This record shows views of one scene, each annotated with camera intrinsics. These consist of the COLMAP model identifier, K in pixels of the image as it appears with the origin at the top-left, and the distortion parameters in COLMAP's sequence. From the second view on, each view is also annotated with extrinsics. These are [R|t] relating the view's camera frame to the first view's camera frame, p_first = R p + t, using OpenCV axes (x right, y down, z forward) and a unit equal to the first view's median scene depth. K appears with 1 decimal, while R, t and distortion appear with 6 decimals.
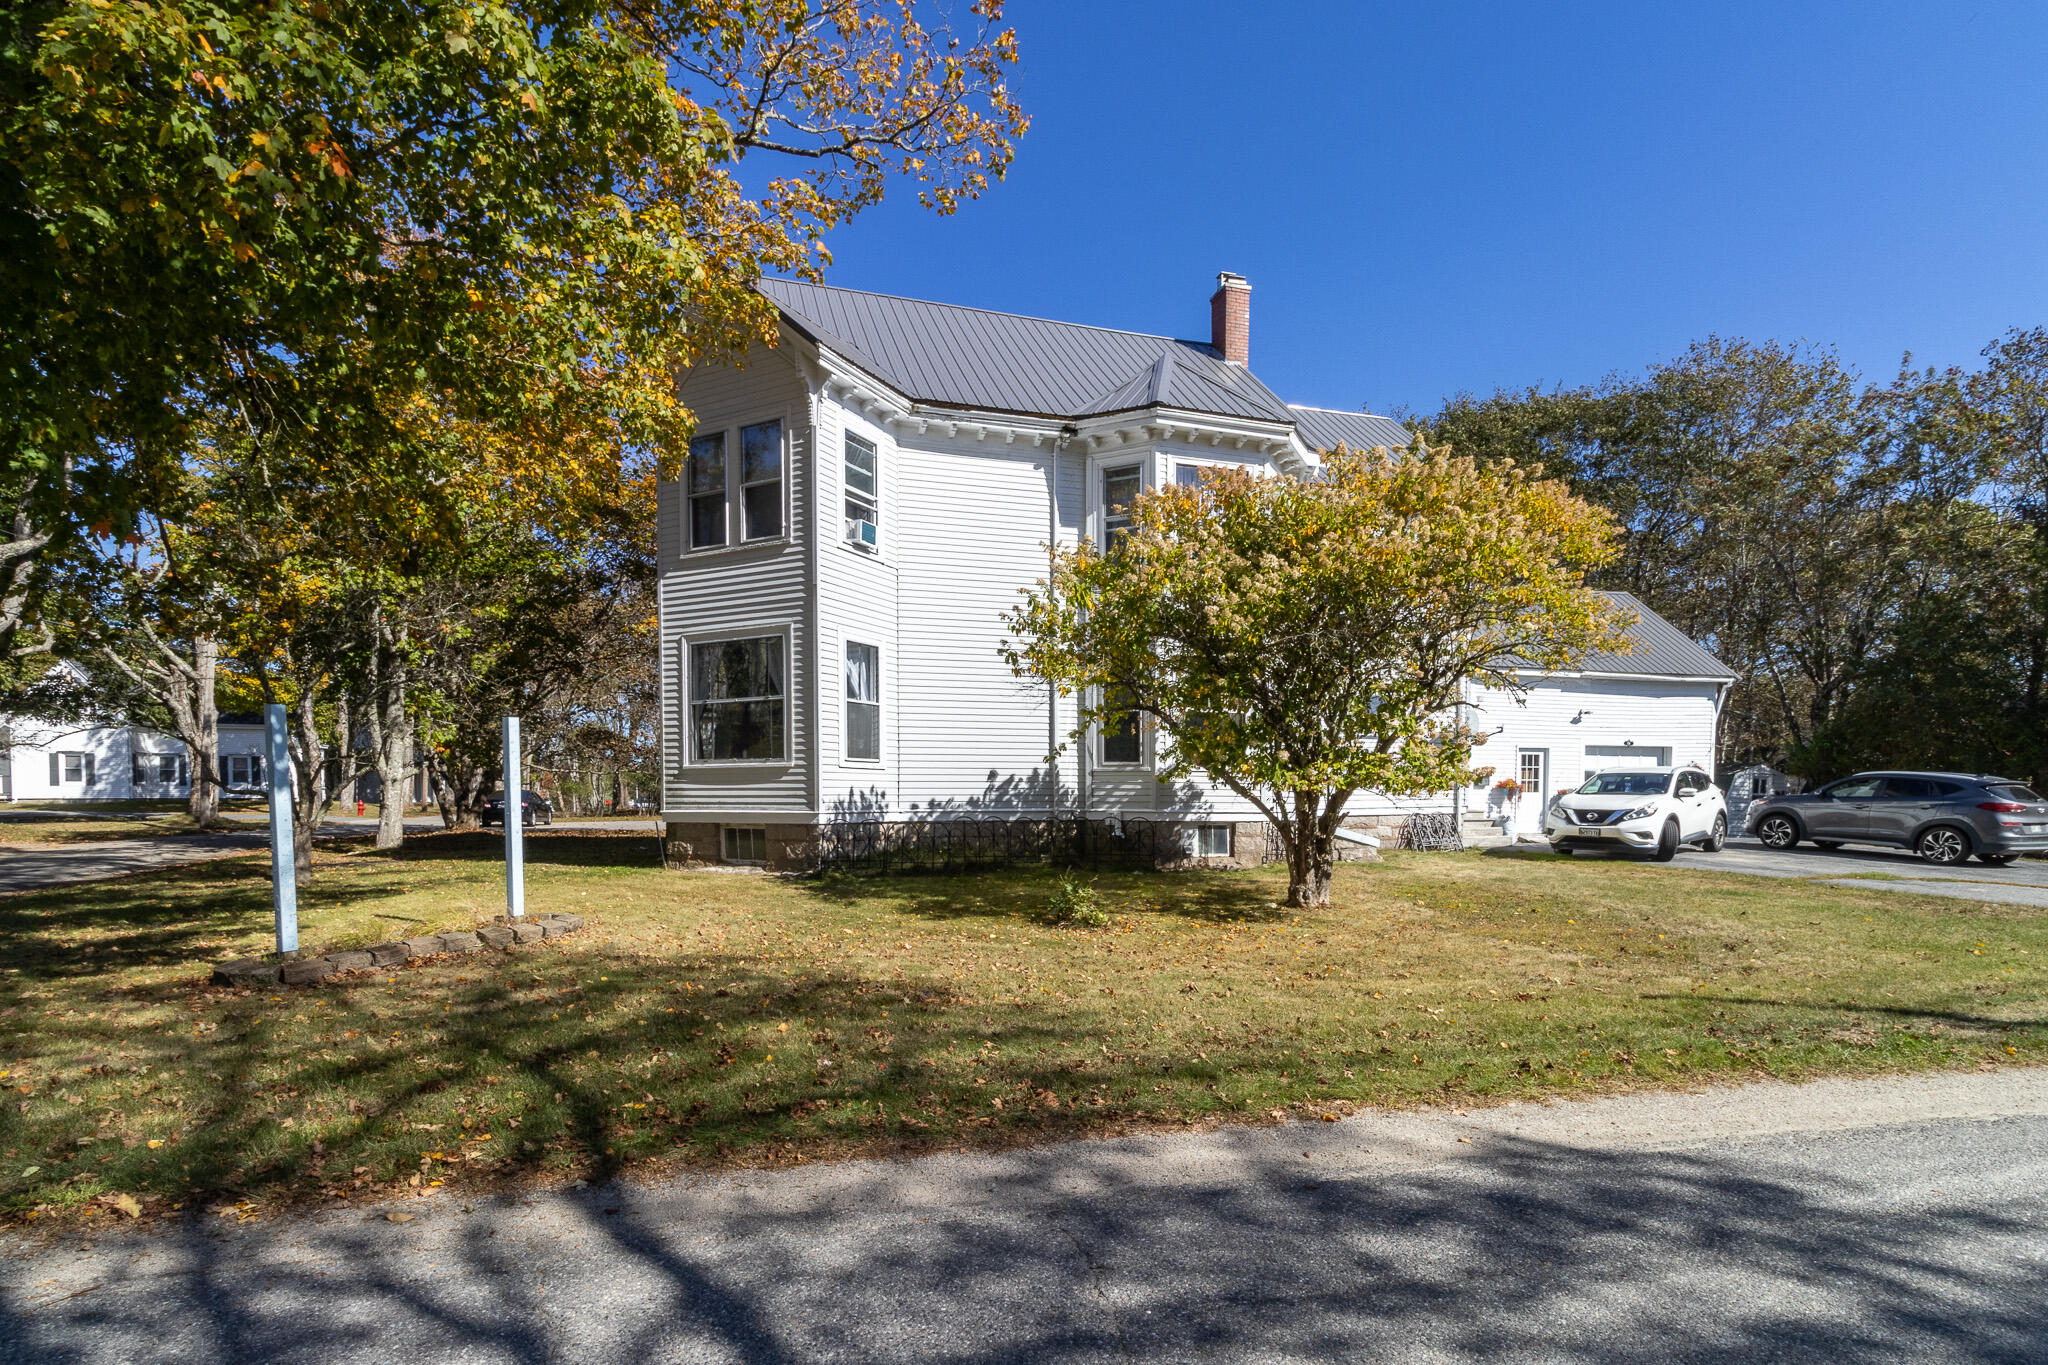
lens RADIAL K [[975.4, 0, 1012.7], [0, 975.4, 824.0], [0, 0, 1]] dist [-0.000607, -0.000047]
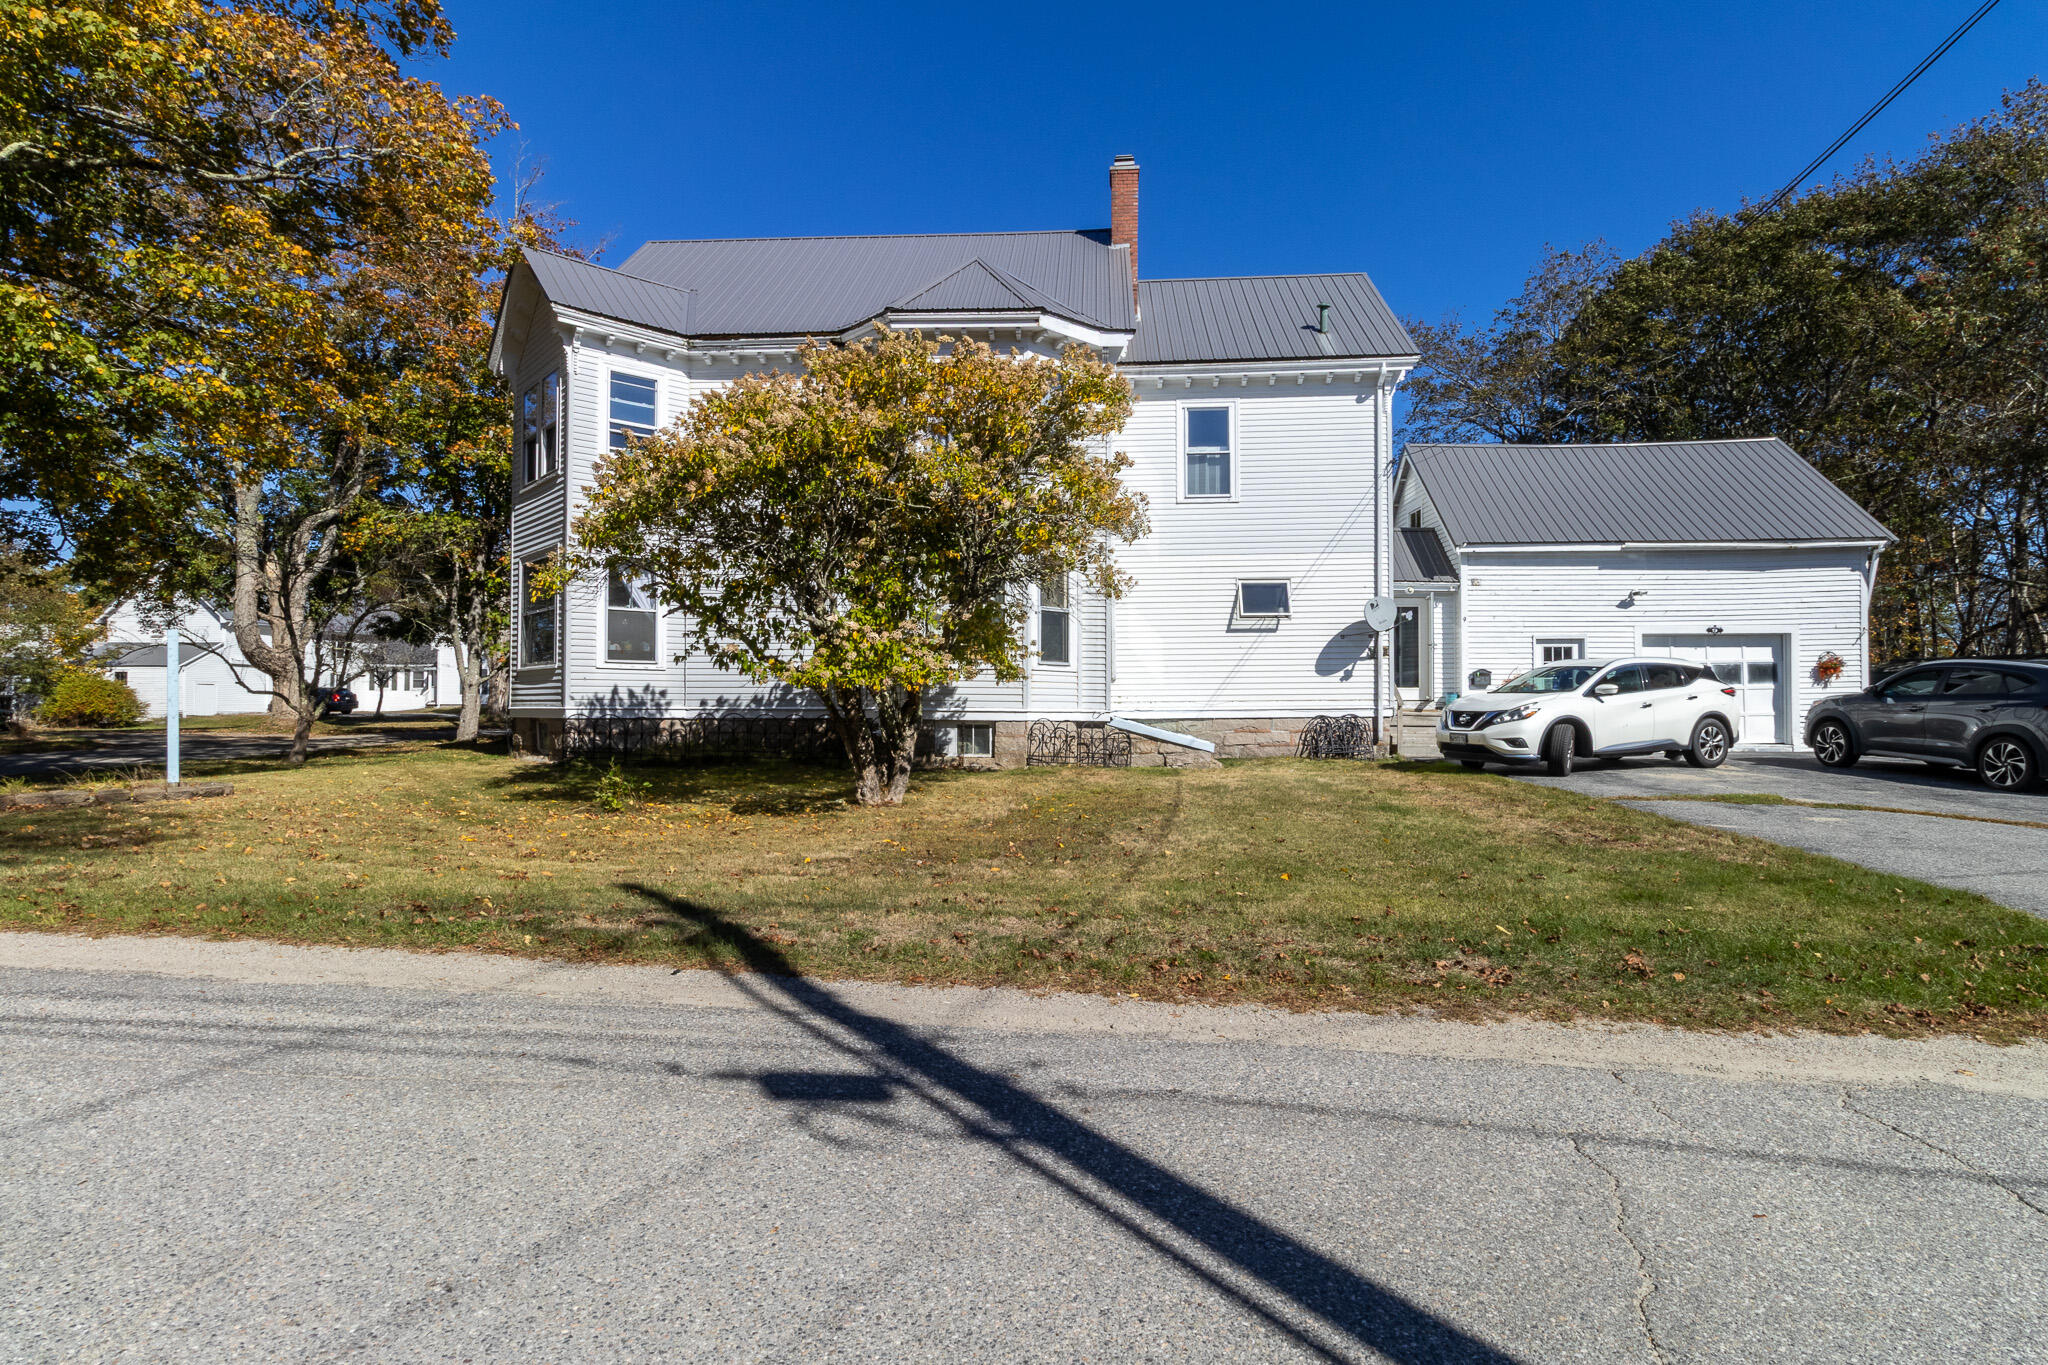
lens RADIAL K [[998.5, 0, 1024.0], [0, 998.5, 682.5], [0, 0, 1]] dist [-0.000261, -0.000322]
pose [[0.935754, -0.006670, -0.352591, 0.601071], [-0.011990, 0.998641, -0.050712, 0.009591], [0.352451, 0.051682, 0.934402, 0.087368]]
